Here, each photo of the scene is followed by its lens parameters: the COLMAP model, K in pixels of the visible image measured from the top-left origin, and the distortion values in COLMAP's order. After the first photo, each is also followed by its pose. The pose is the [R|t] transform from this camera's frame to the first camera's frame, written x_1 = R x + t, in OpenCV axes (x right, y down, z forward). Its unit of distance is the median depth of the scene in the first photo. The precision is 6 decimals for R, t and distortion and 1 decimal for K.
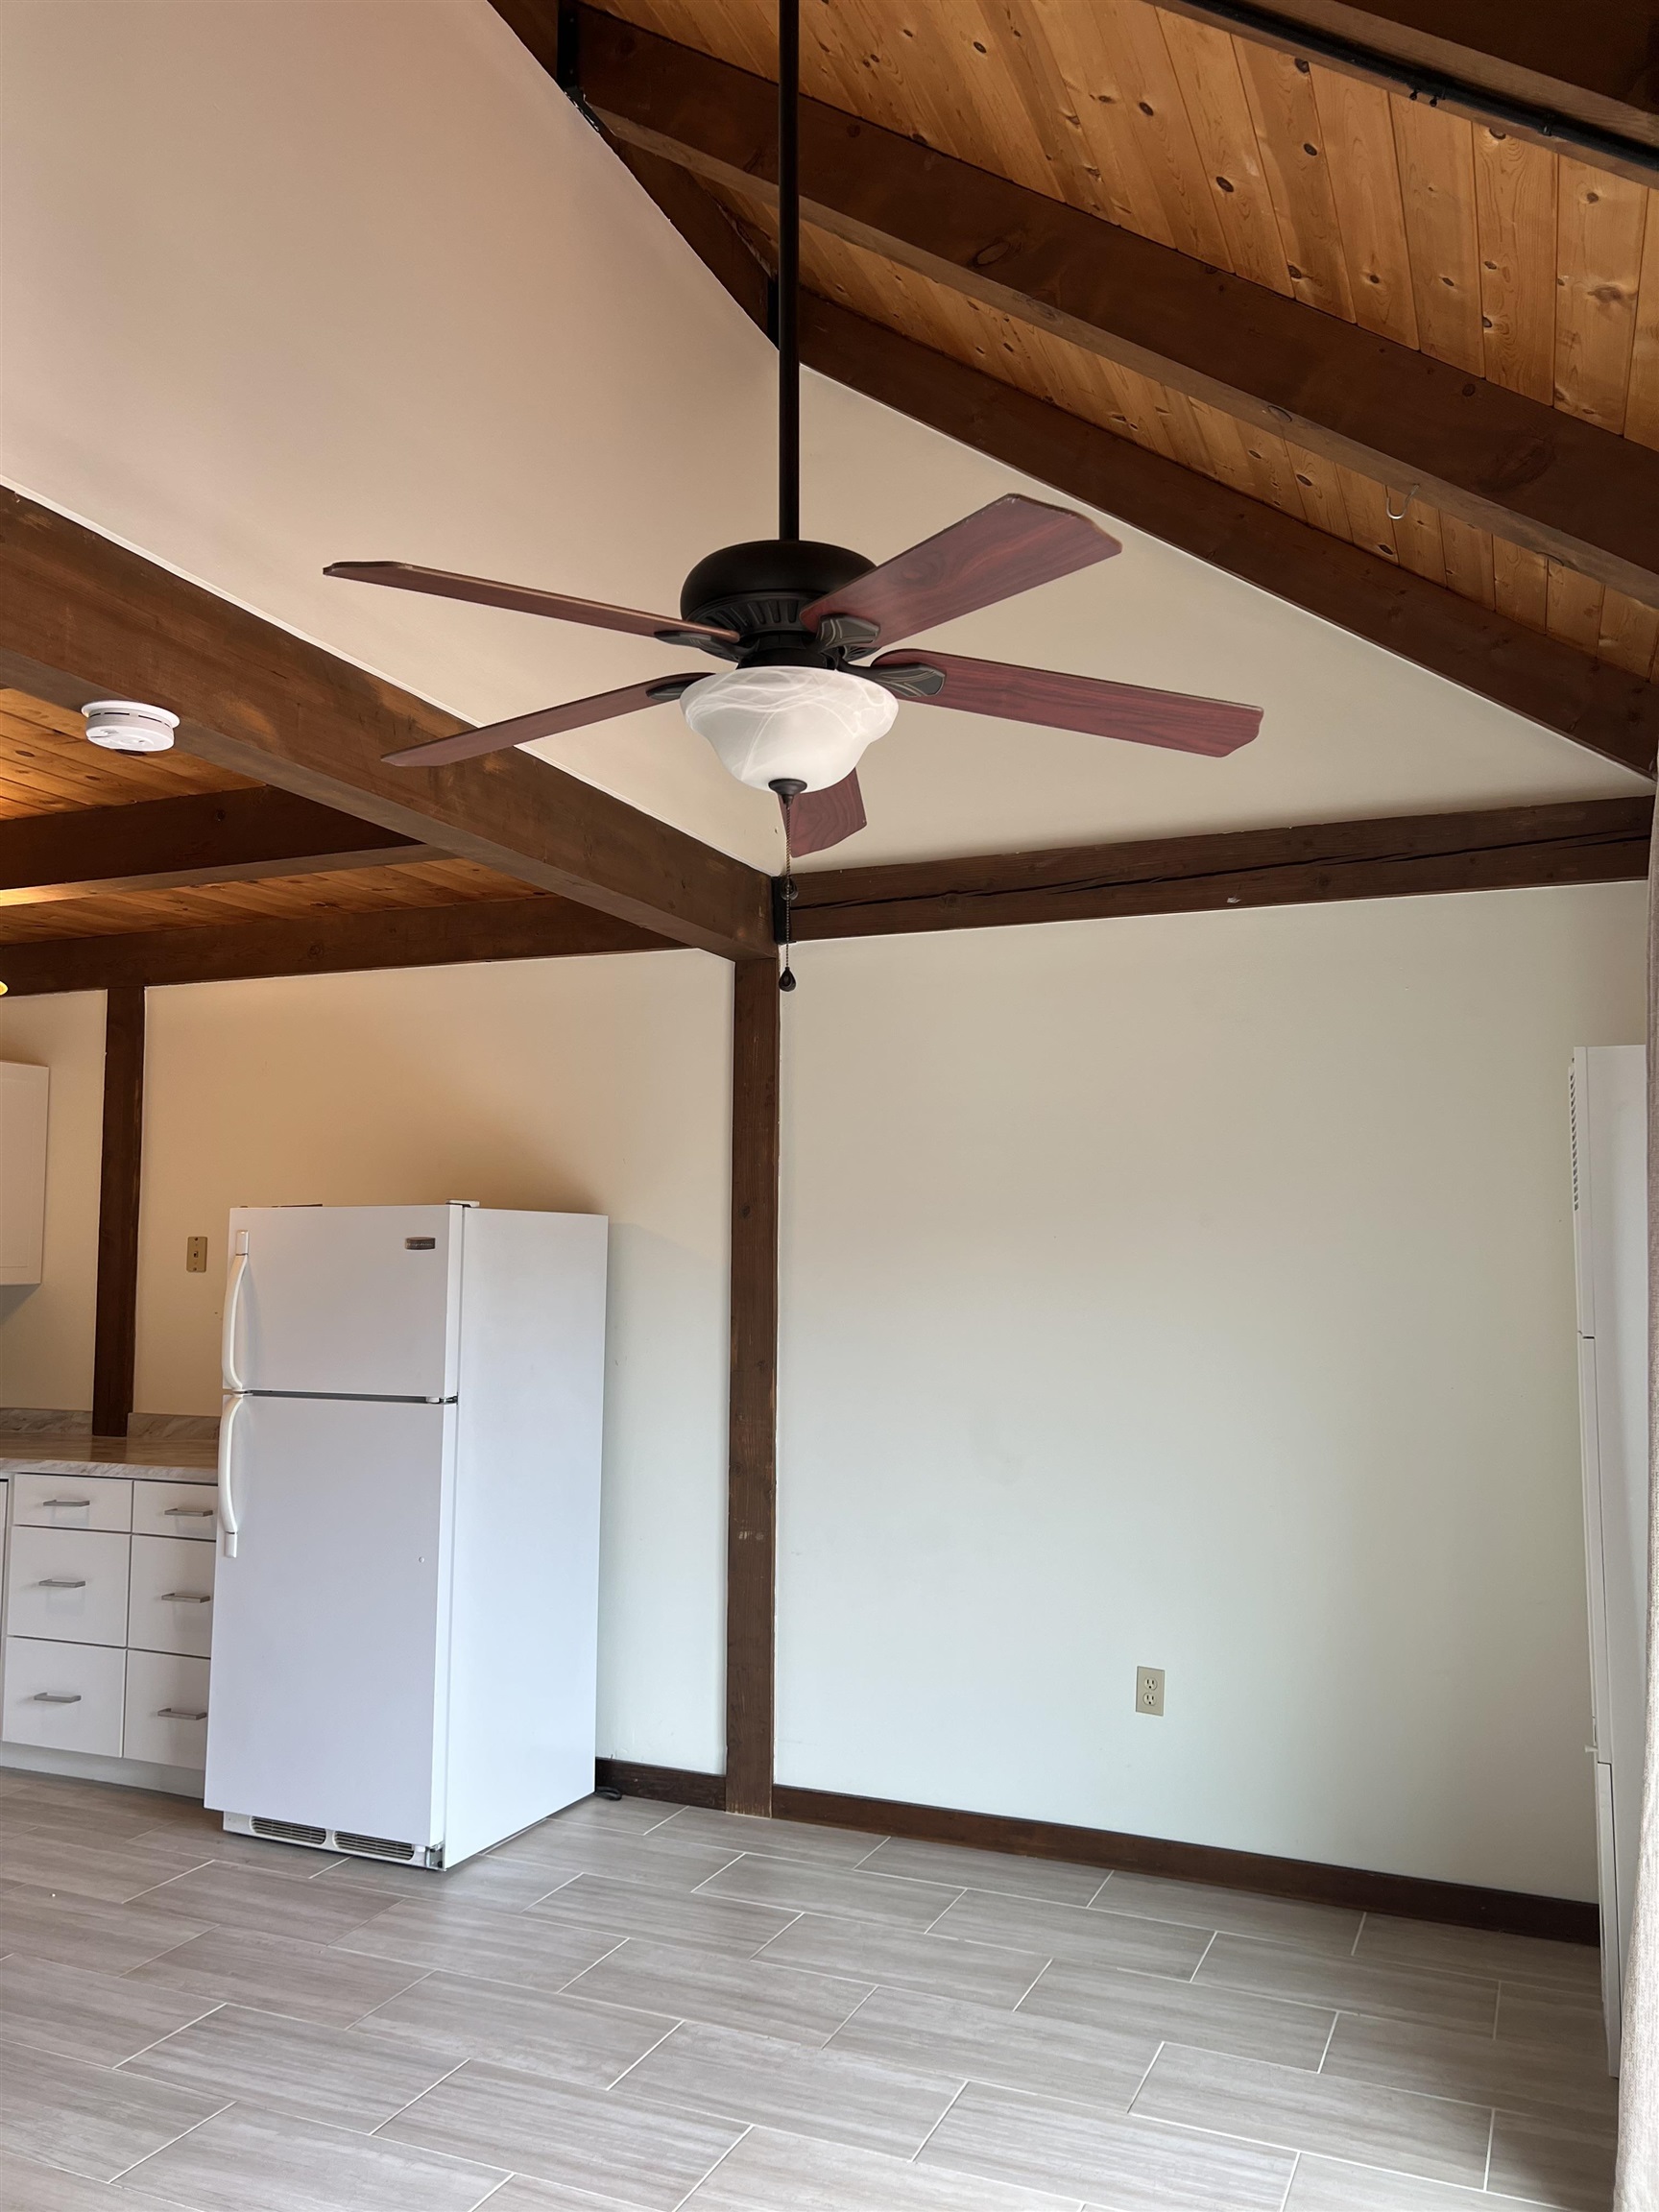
lens RADIAL K [[1658.4, 0, 826.2], [0, 1658.4, 1118.3], [0, 0, 1]] dist [0.052436, -0.056058]
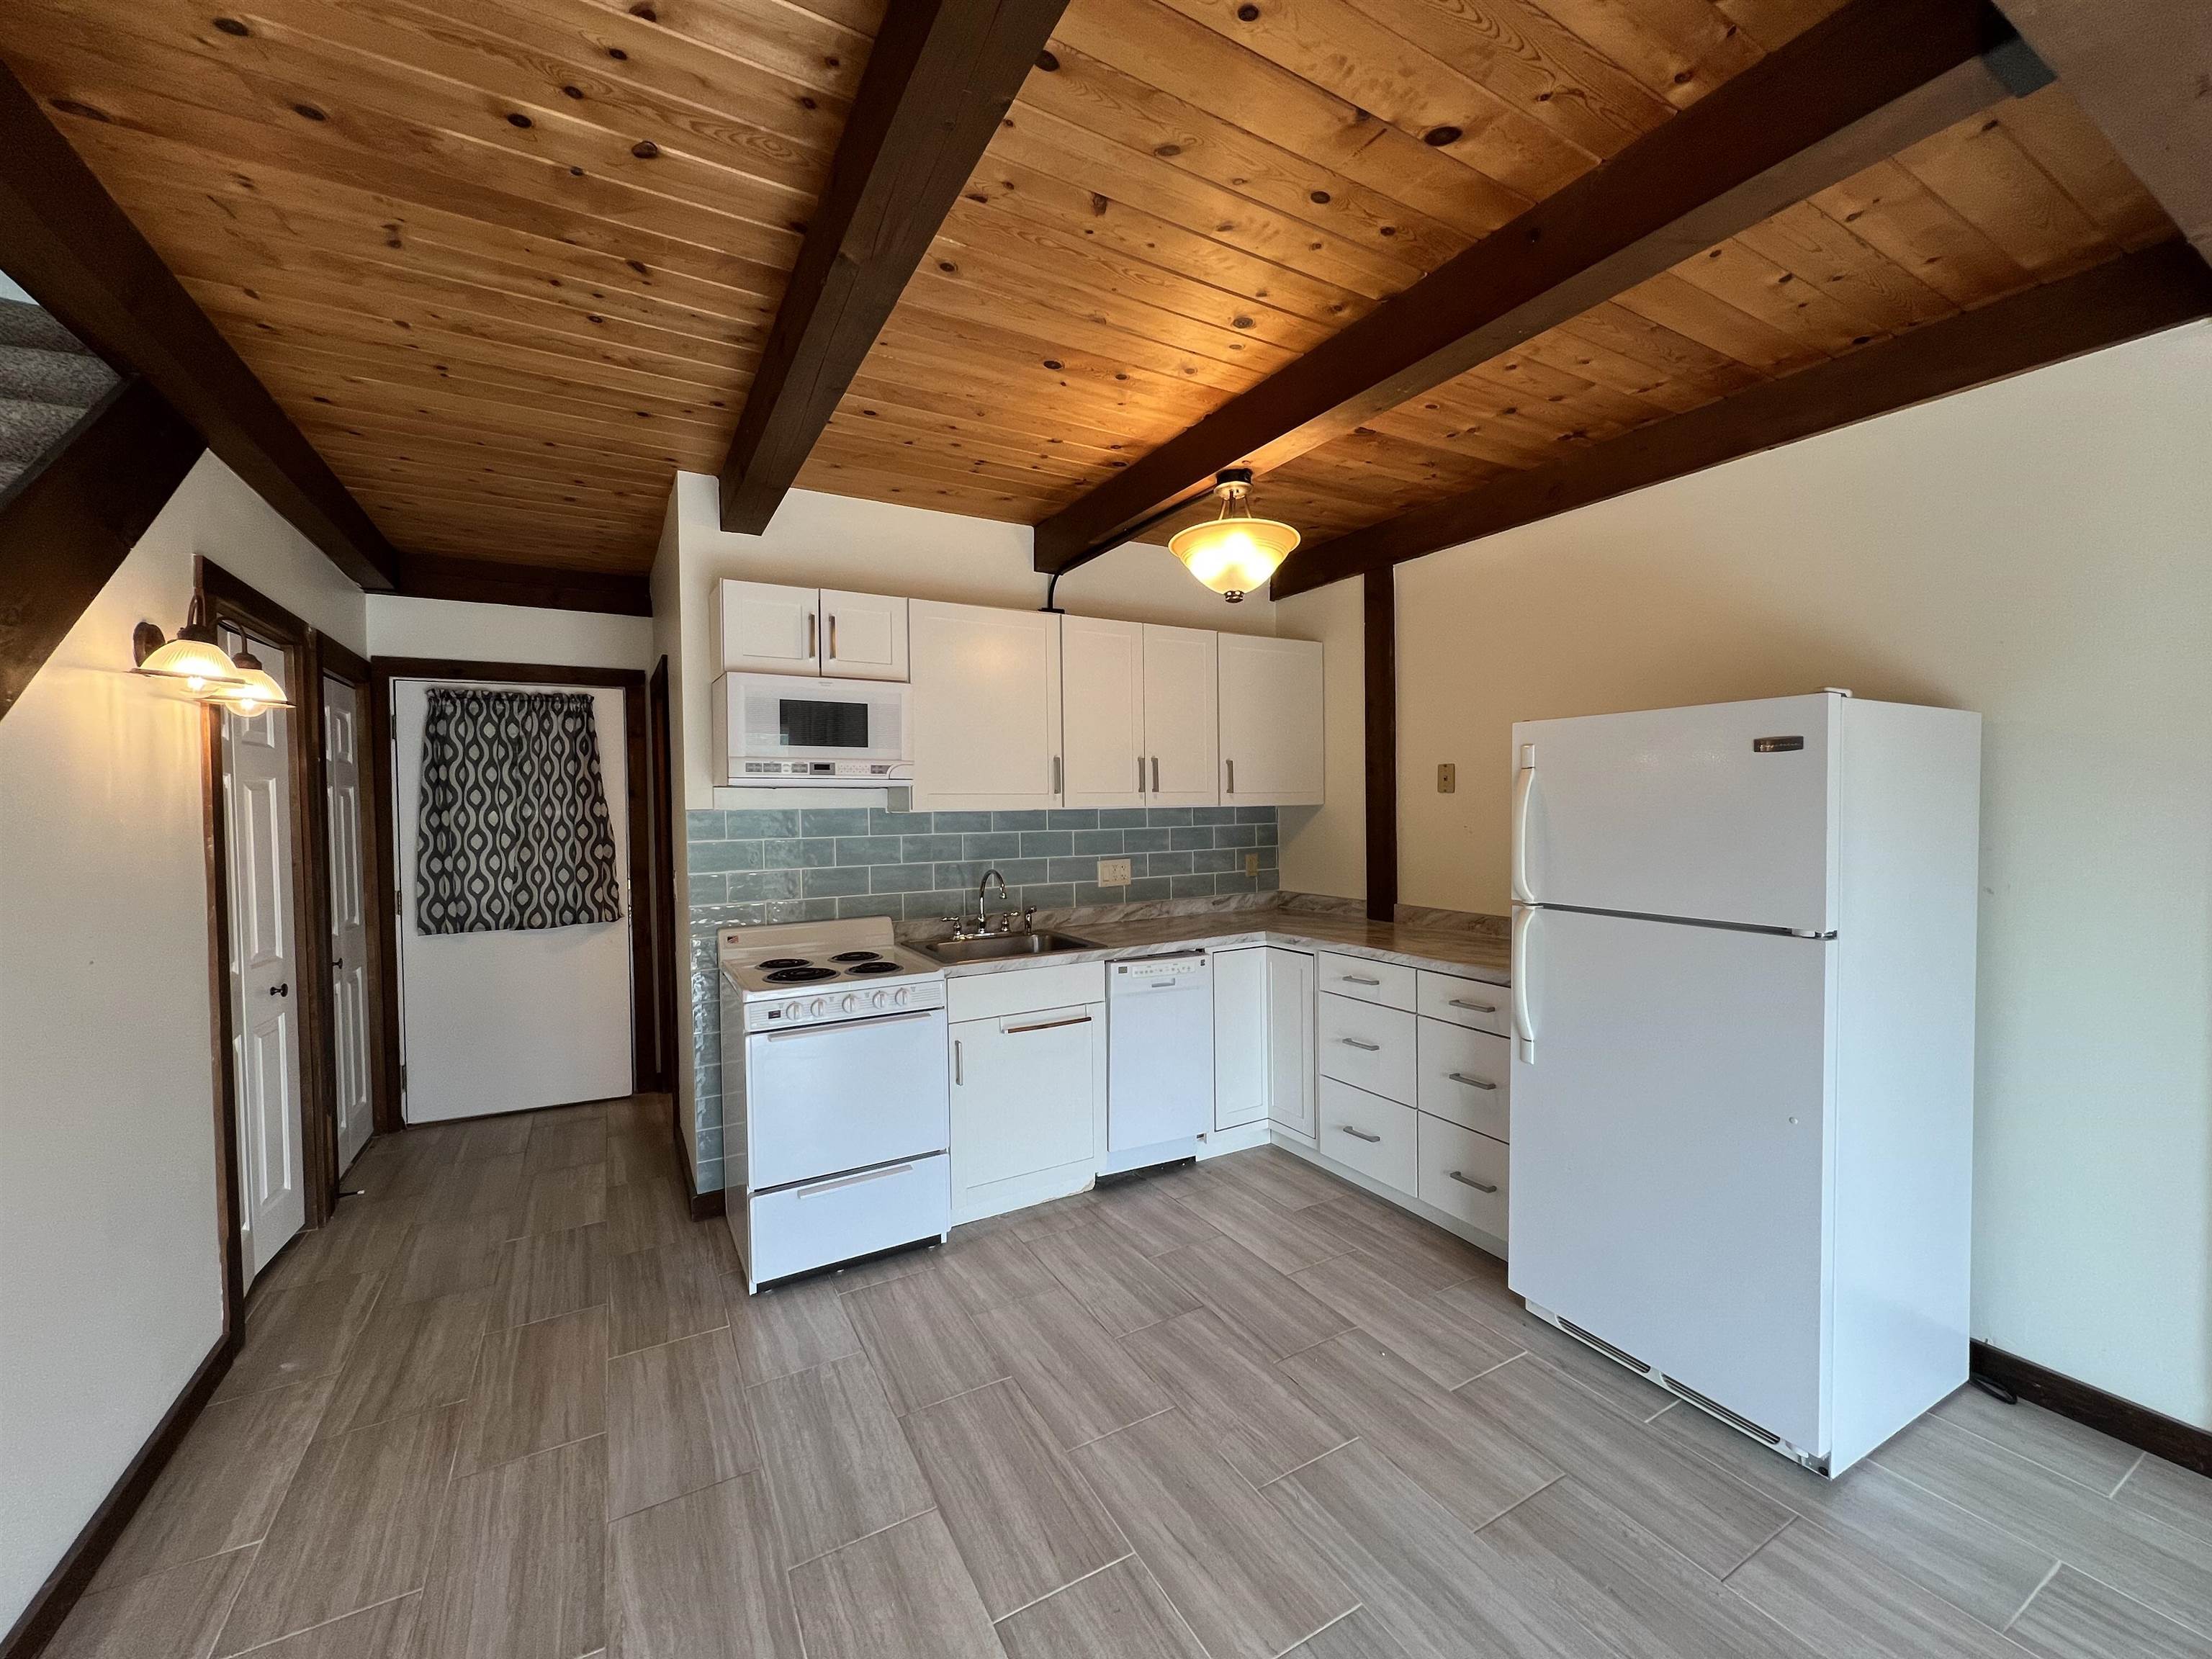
lens RADIAL K [[879.9, 0, 1103.9], [0, 879.9, 822.2], [0, 0, 1]] dist [-0.002372, -0.000153]
pose [[0.794380, 0.002650, -0.607416, -0.258974], [0.063317, 0.994182, 0.087143, 0.057874], [0.604113, -0.107685, 0.789590, 0.477408]]
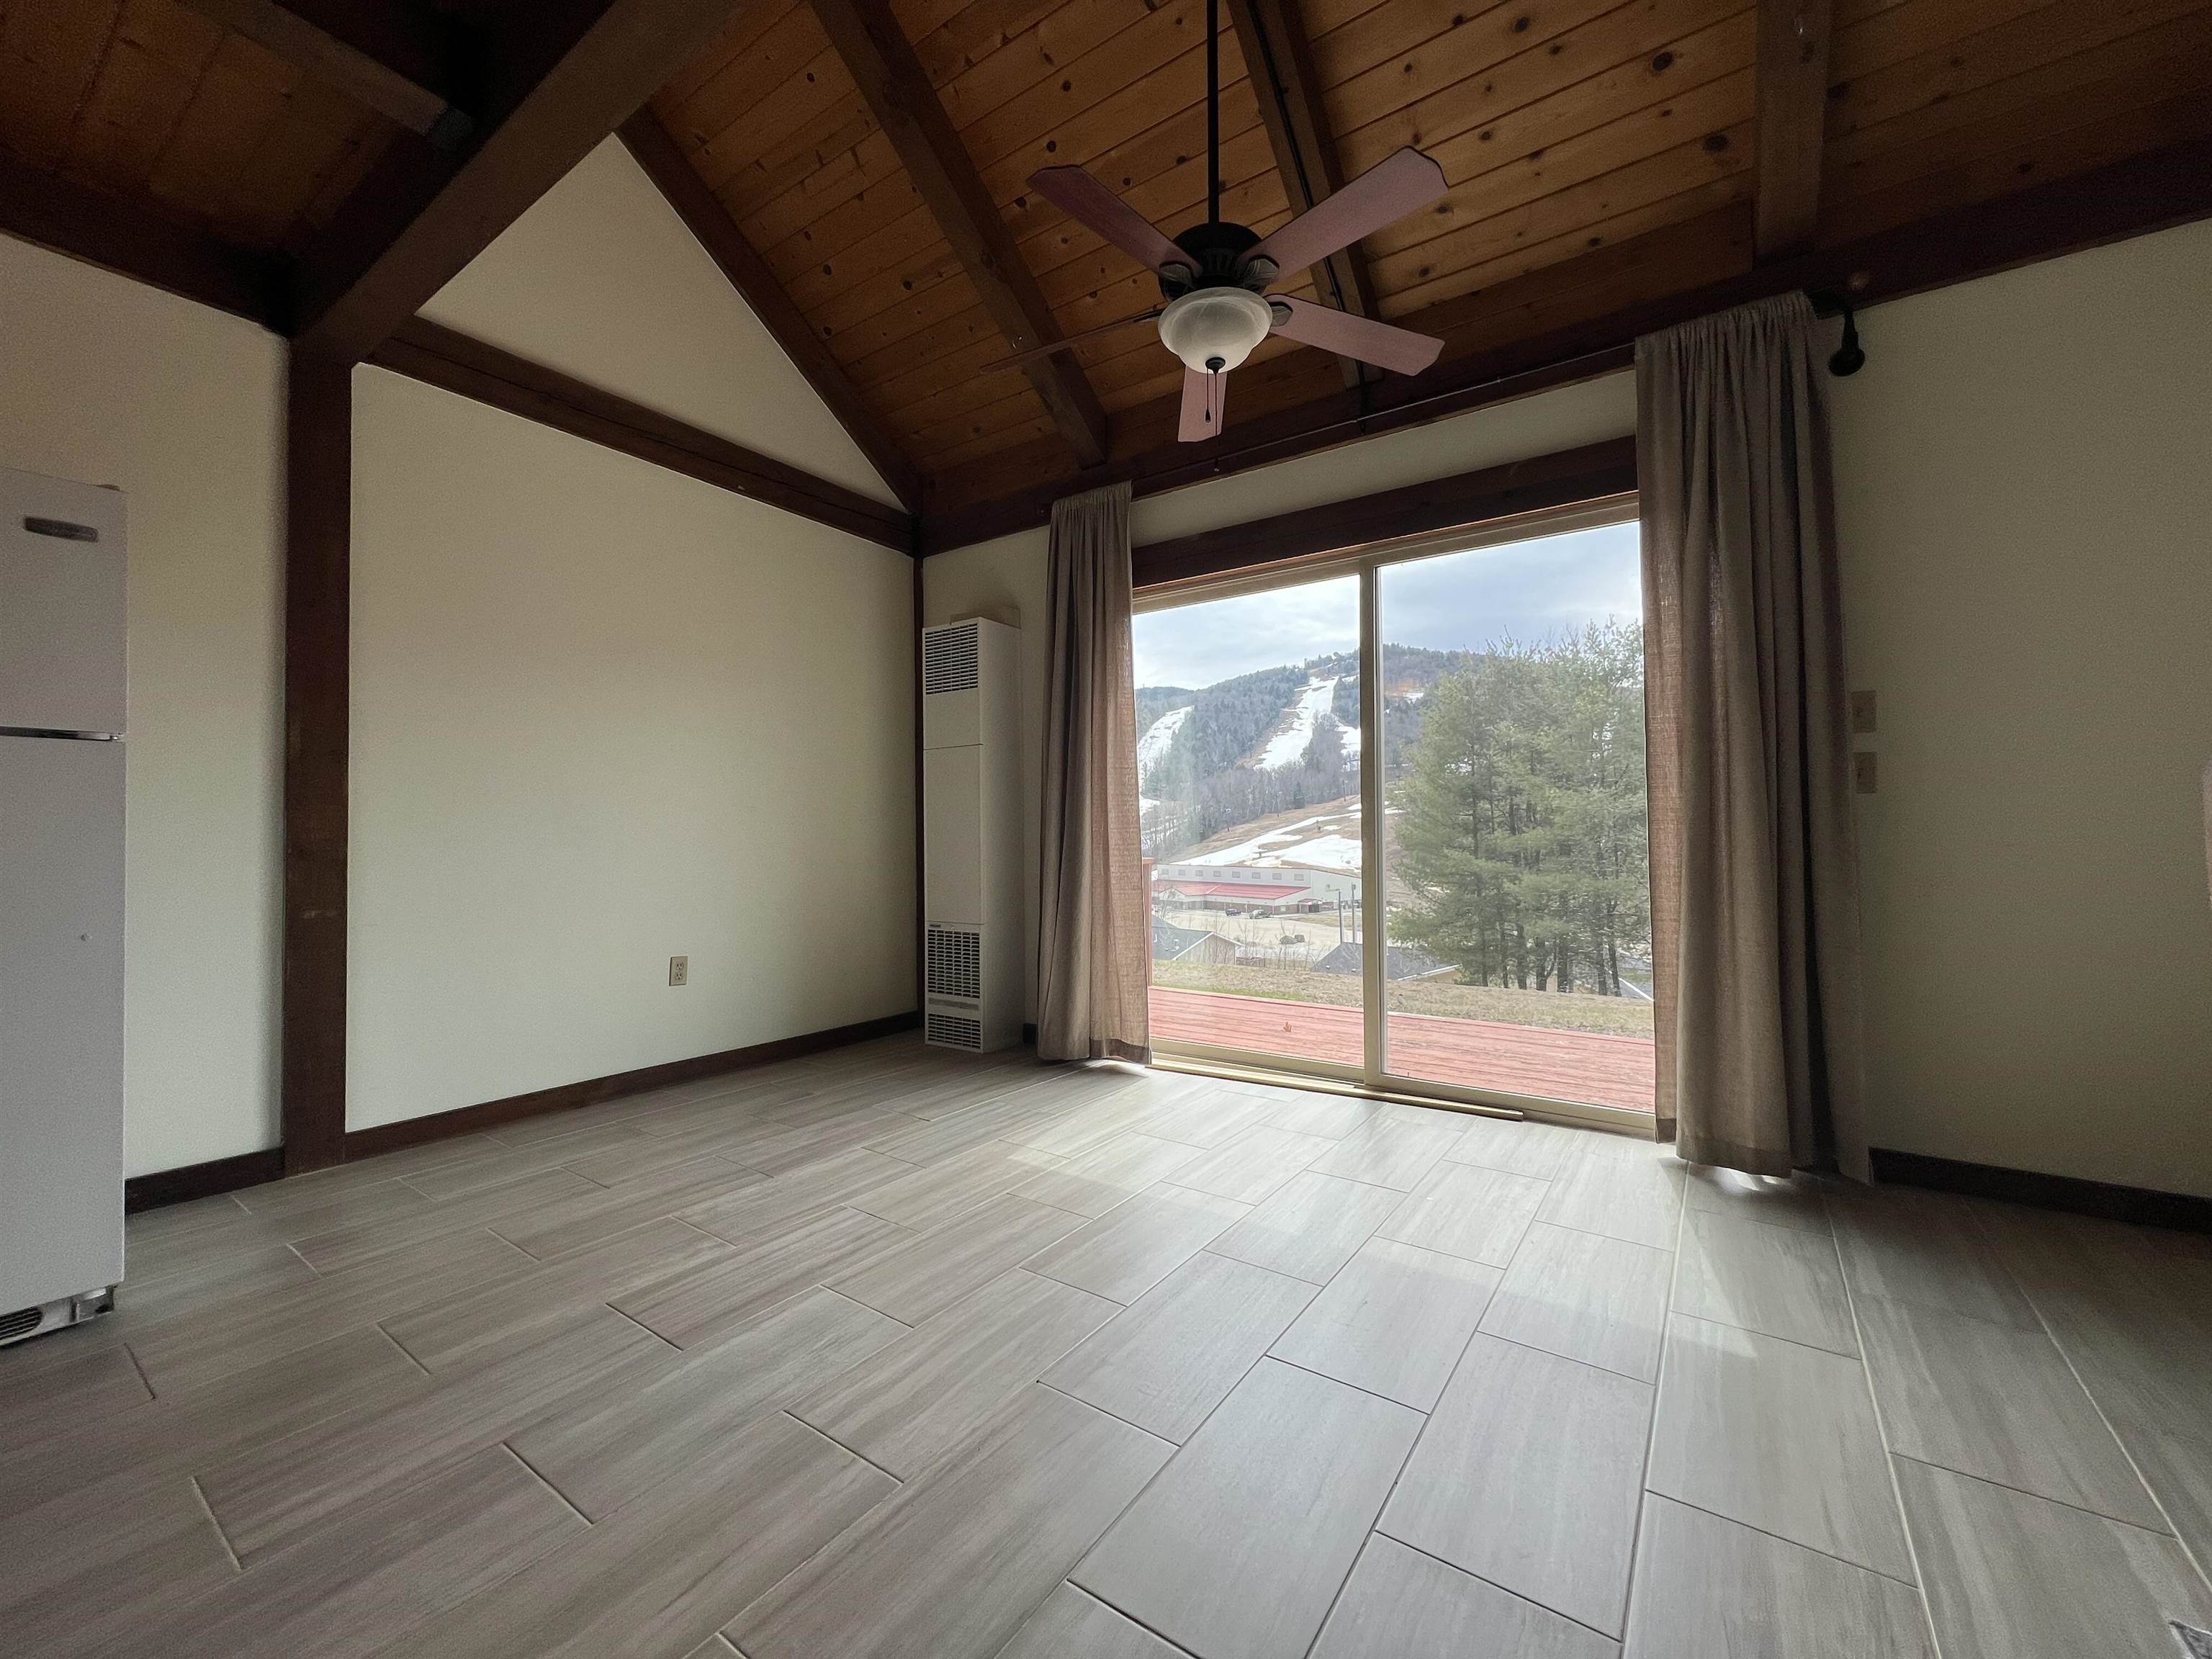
lens RADIAL K [[879.9, 0, 1103.9], [0, 879.9, 822.2], [0, 0, 1]] dist [-0.002372, -0.000153]
pose [[0.205081, 0.013518, 0.978652, -0.566537], [-0.072924, 0.997336, 0.001506, 0.182508], [-0.976025, -0.071676, 0.205520, 0.475352]]
